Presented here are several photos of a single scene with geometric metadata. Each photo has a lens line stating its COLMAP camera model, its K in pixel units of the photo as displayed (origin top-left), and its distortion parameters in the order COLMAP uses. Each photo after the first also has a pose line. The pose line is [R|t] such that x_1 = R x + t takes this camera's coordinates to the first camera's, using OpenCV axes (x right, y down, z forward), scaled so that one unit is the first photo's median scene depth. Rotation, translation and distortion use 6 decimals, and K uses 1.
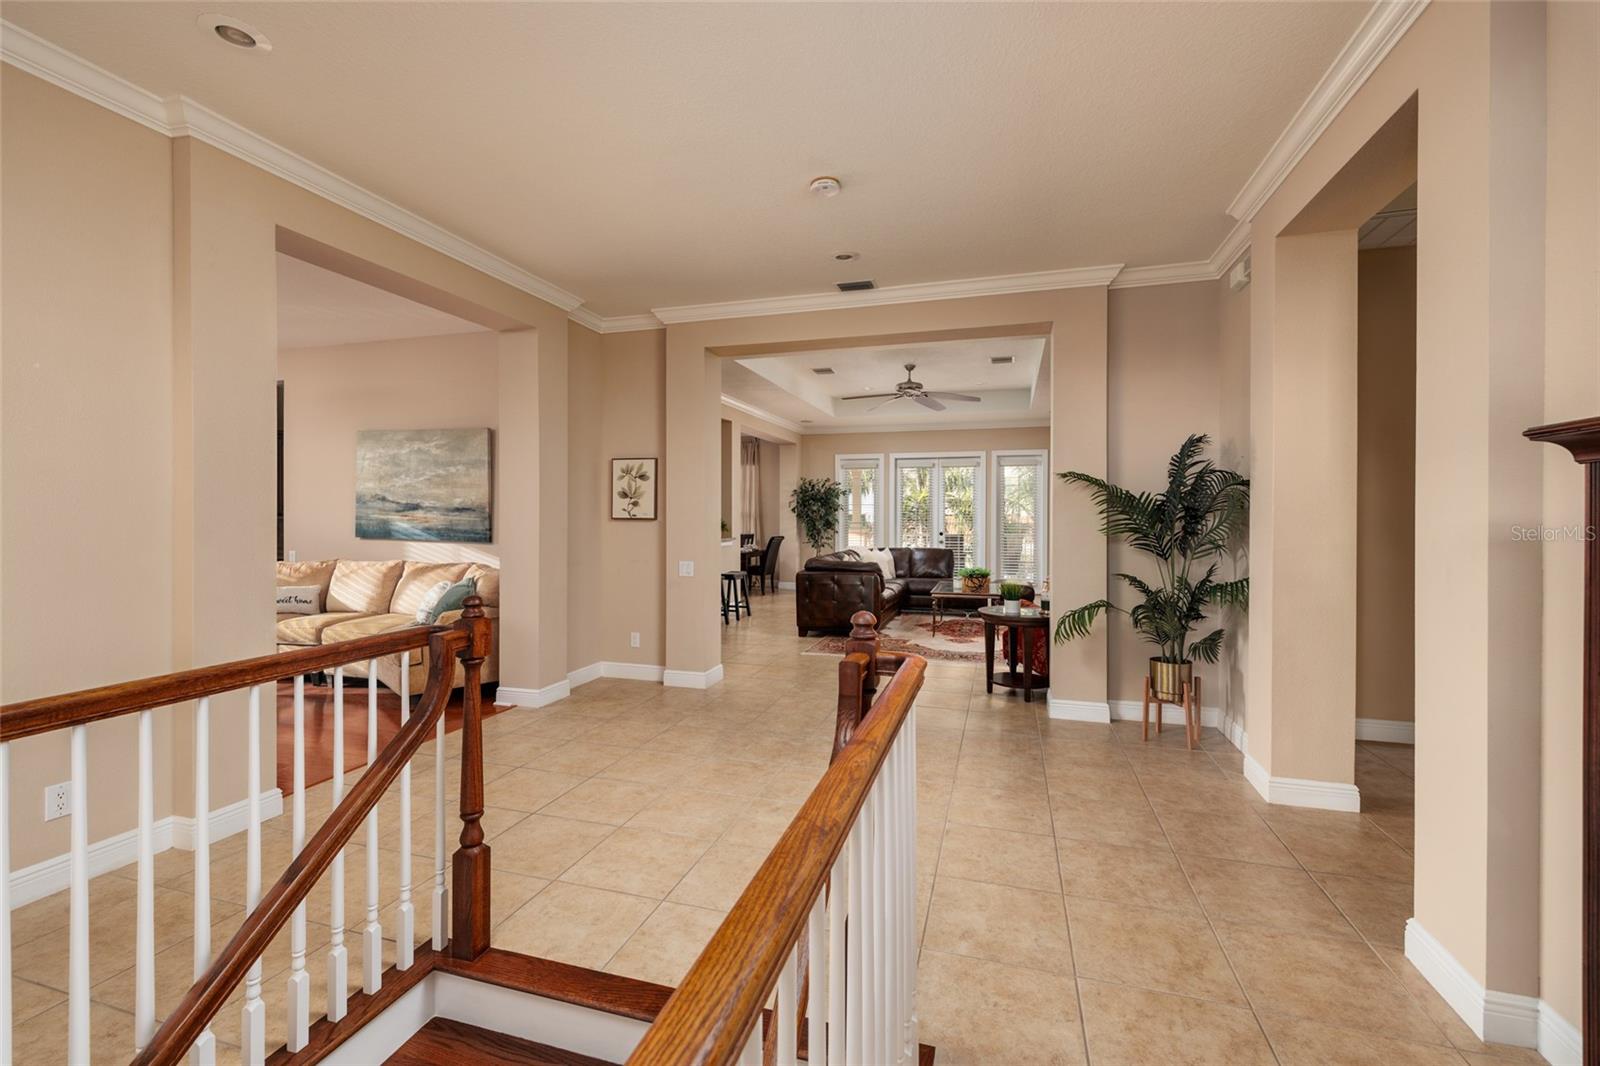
lens RADIAL K [[700.0, 0, 800.0], [0, 700.0, 533.0], [0, 0, 1]] dist [-0.000128, 0.000142]
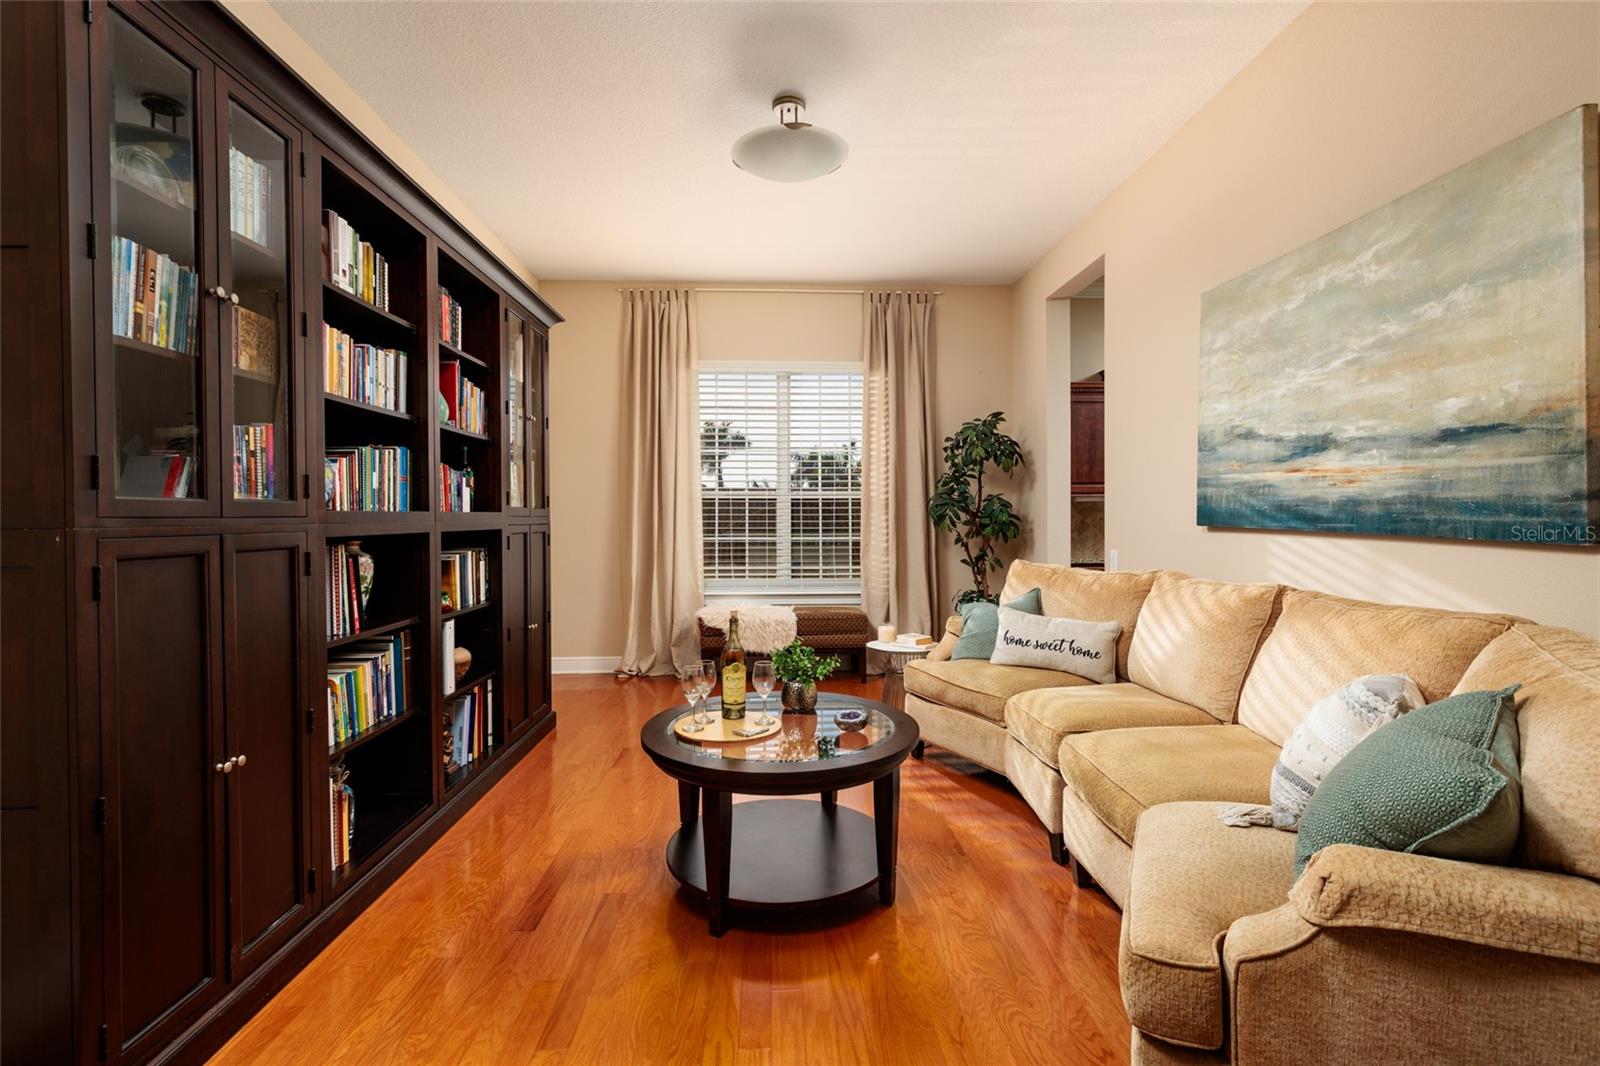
lens RADIAL K [[730.1, 0, 796.4], [0, 730.1, 522.7], [0, 0, 1]] dist [0.002011, 0.000298]
pose [[0.333918, 0.000540, -0.942602, -0.279165], [-0.005793, 0.999982, -0.001479, 0.007060], [0.942584, 0.005954, 0.333915, 0.615300]]
